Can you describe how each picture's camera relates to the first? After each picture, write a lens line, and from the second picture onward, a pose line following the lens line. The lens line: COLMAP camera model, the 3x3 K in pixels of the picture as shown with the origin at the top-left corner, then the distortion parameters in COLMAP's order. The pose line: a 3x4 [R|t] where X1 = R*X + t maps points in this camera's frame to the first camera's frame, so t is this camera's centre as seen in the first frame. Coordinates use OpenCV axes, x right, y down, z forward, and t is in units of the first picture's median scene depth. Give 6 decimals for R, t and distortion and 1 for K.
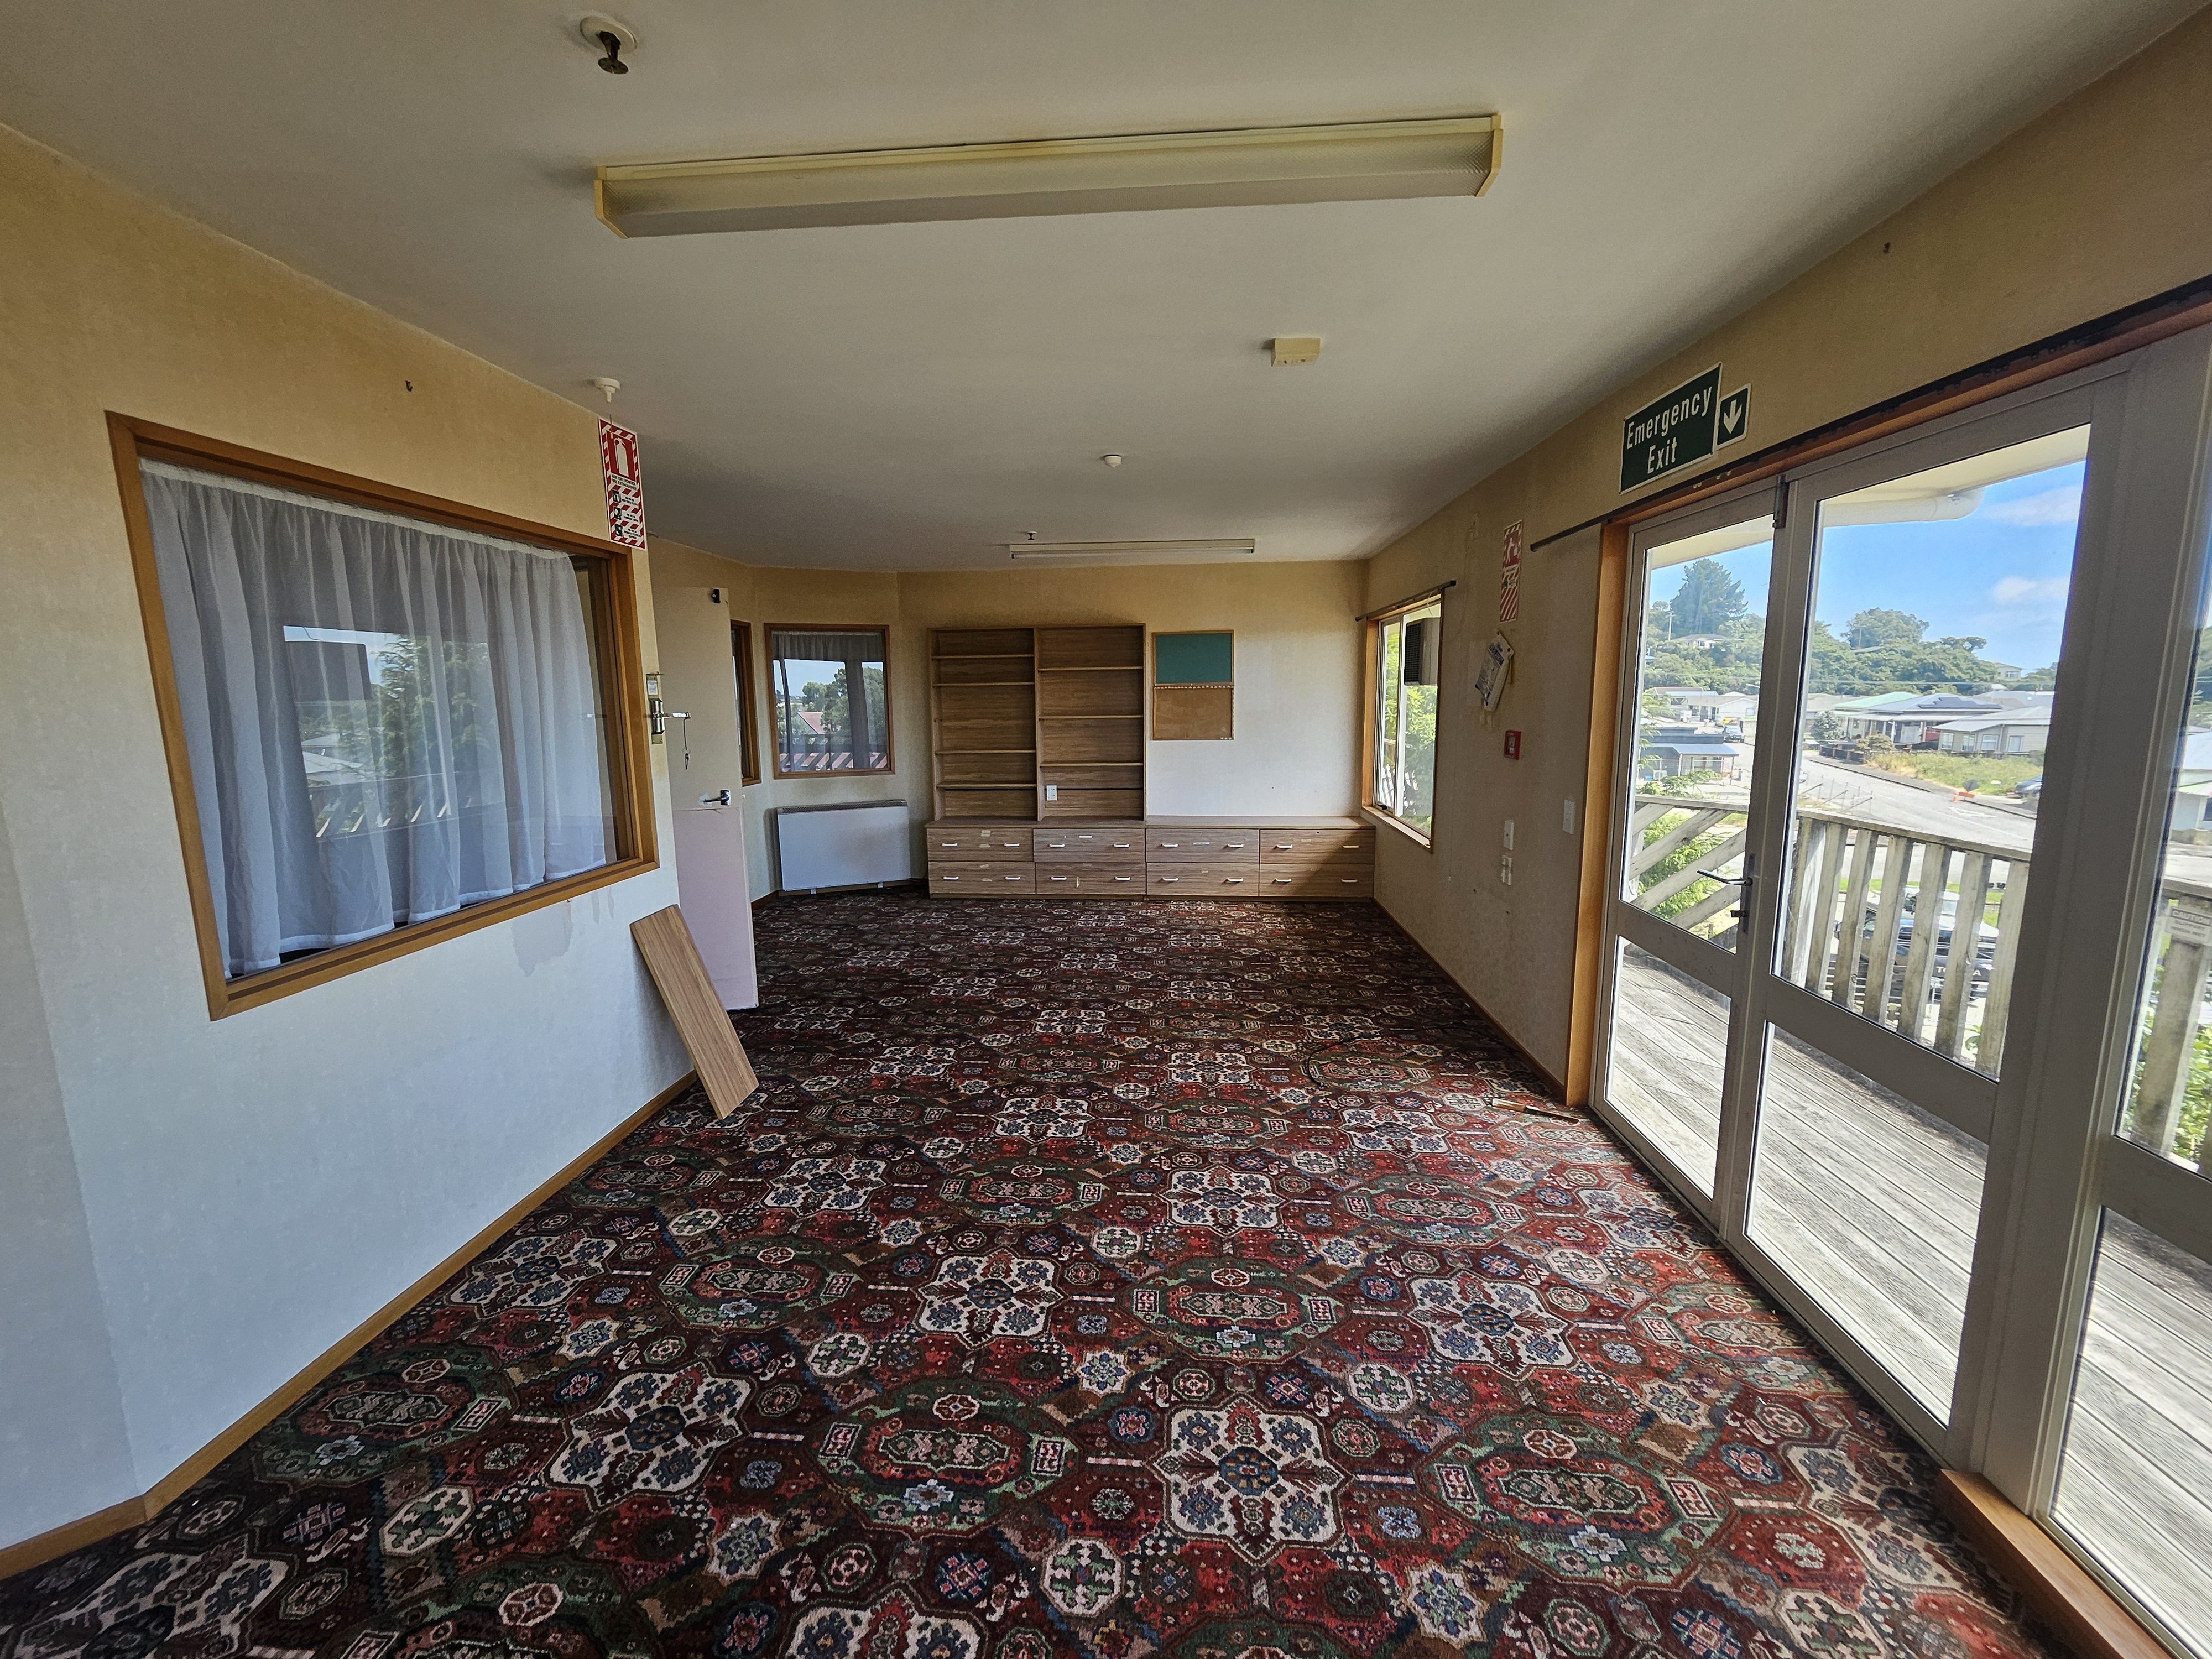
lens RADIAL K [[880.0, 0, 1103.2], [0, 880.0, 817.4], [0, 0, 1]] dist [0.000426, -0.000048]
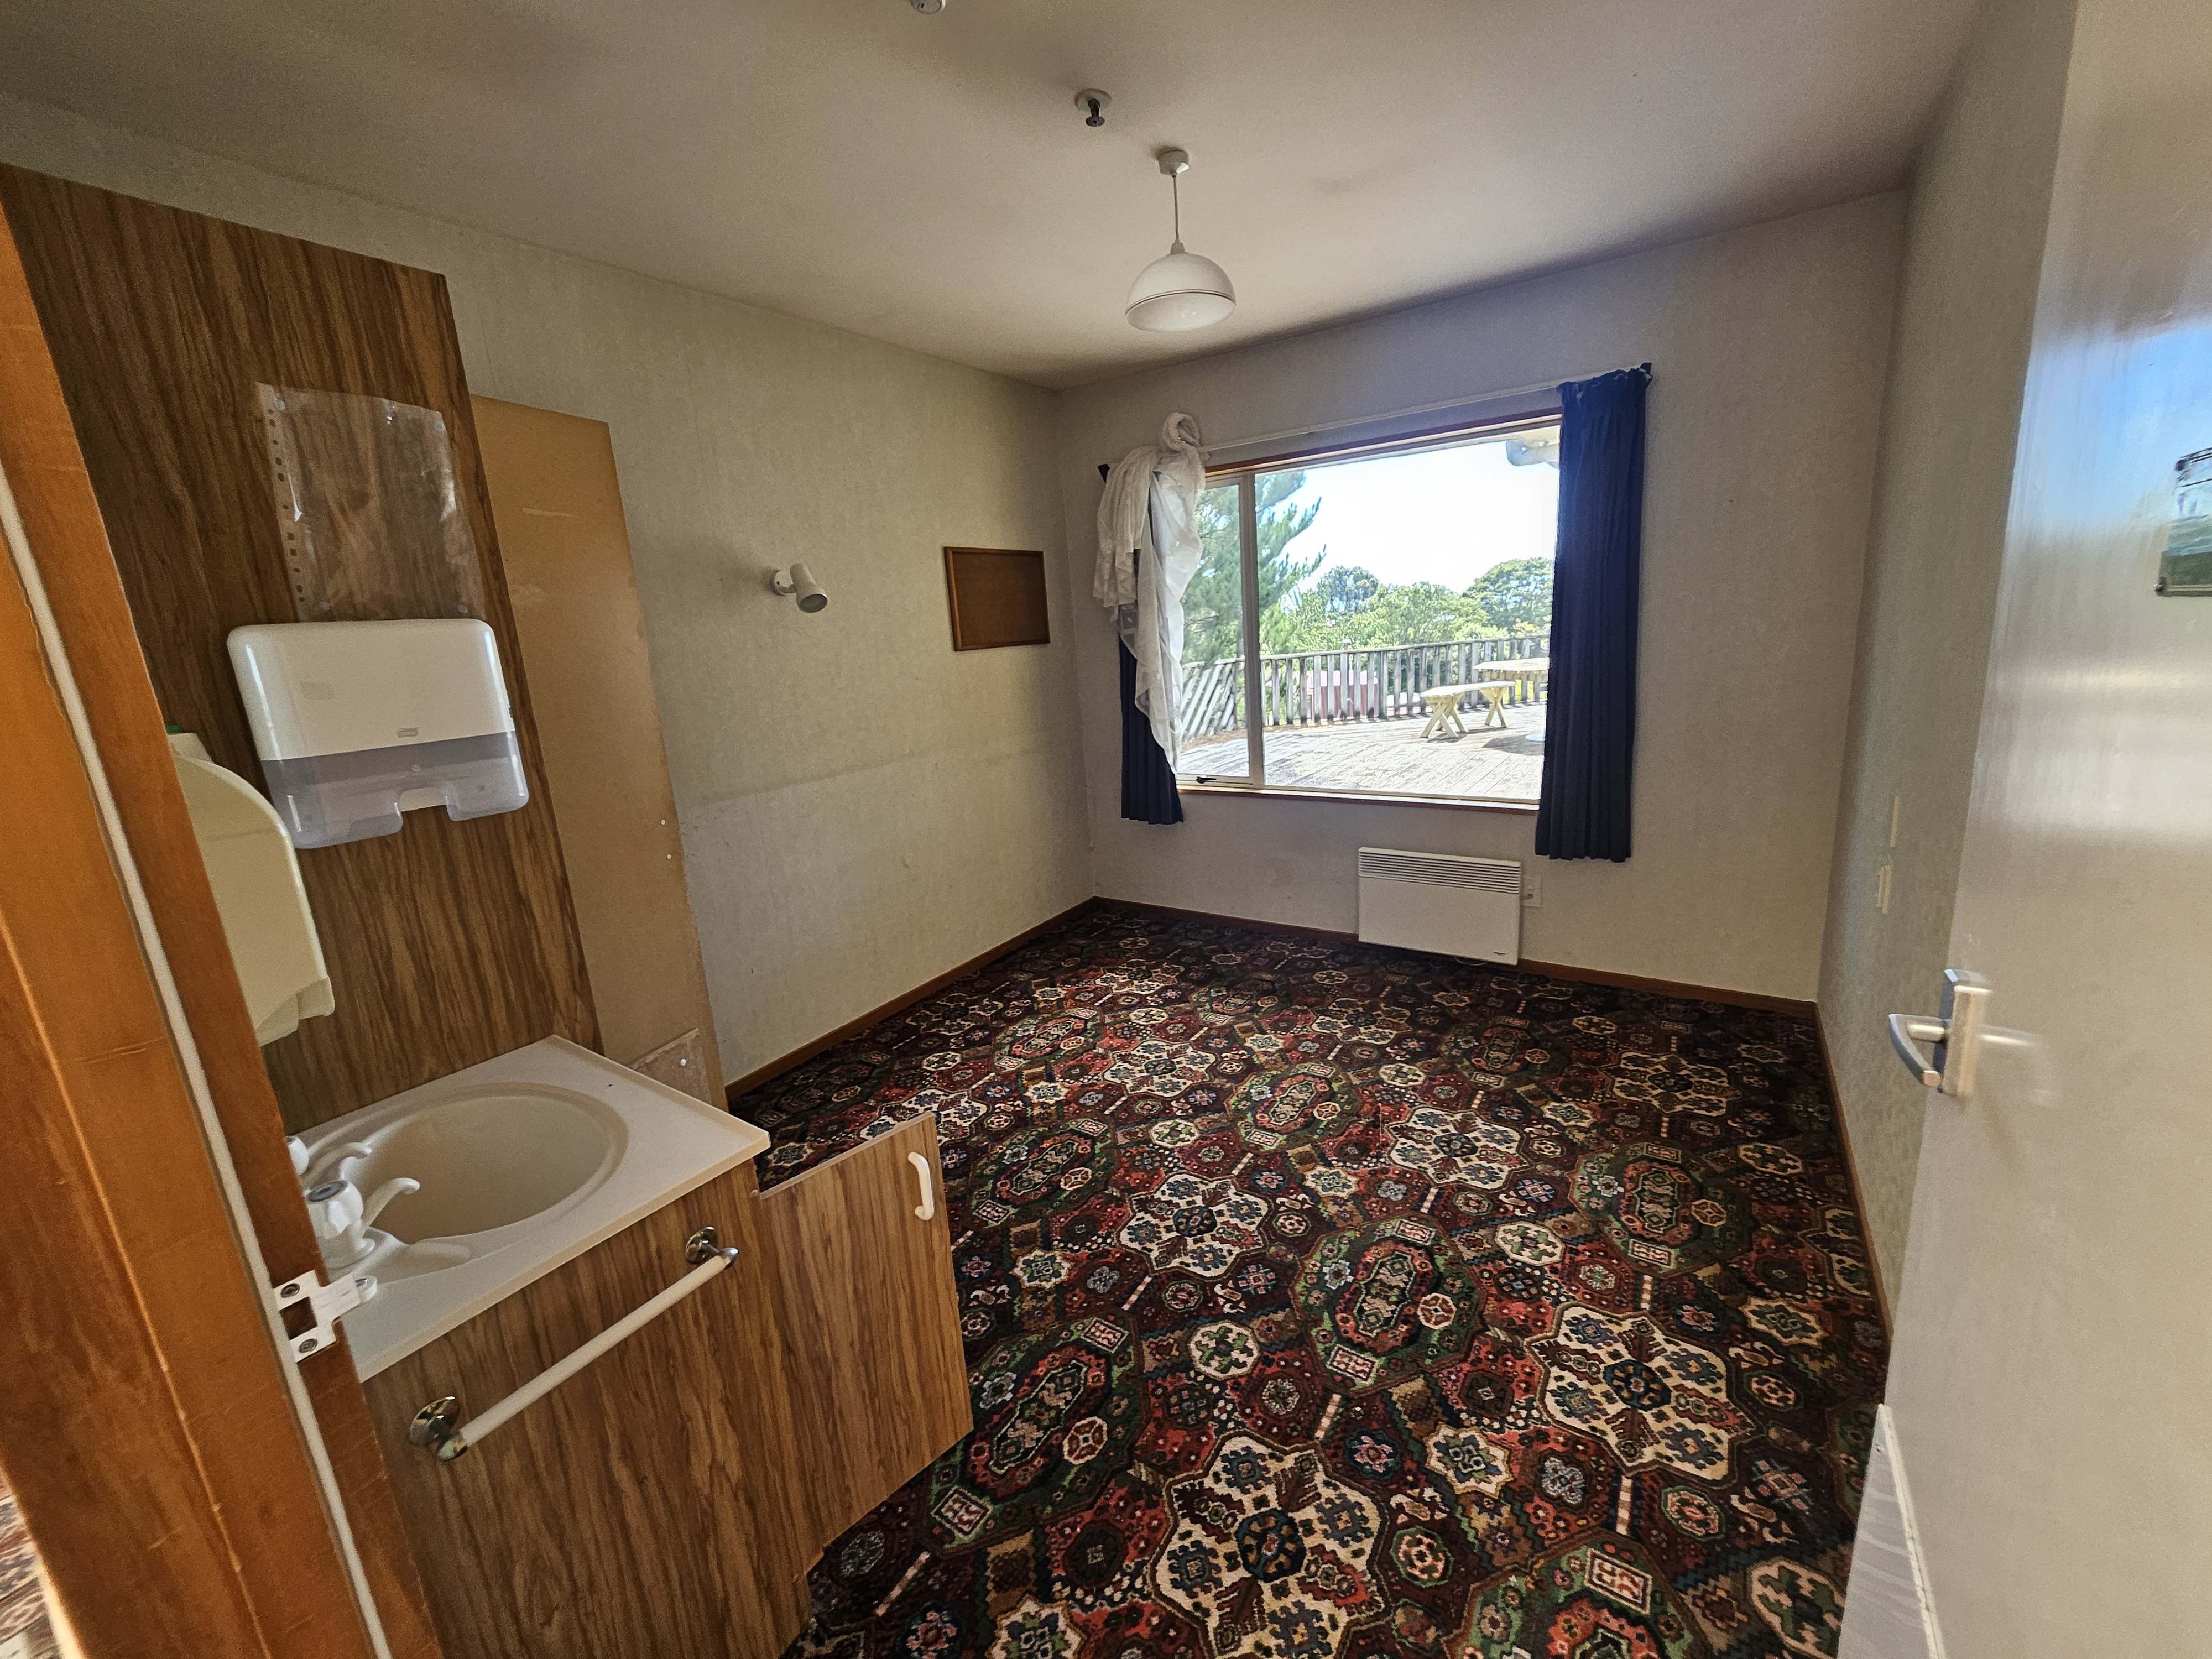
lens RADIAL K [[880.0, 0, 1103.9], [0, 880.0, 826.4], [0, 0, 1]] dist [0.000426, -0.000048]
pose [[-0.493711, 0.217335, -0.842030, 0.813121], [-0.071108, 0.954935, 0.288170, -0.104427], [0.866714, 0.202148, -0.456007, 1.163667]]
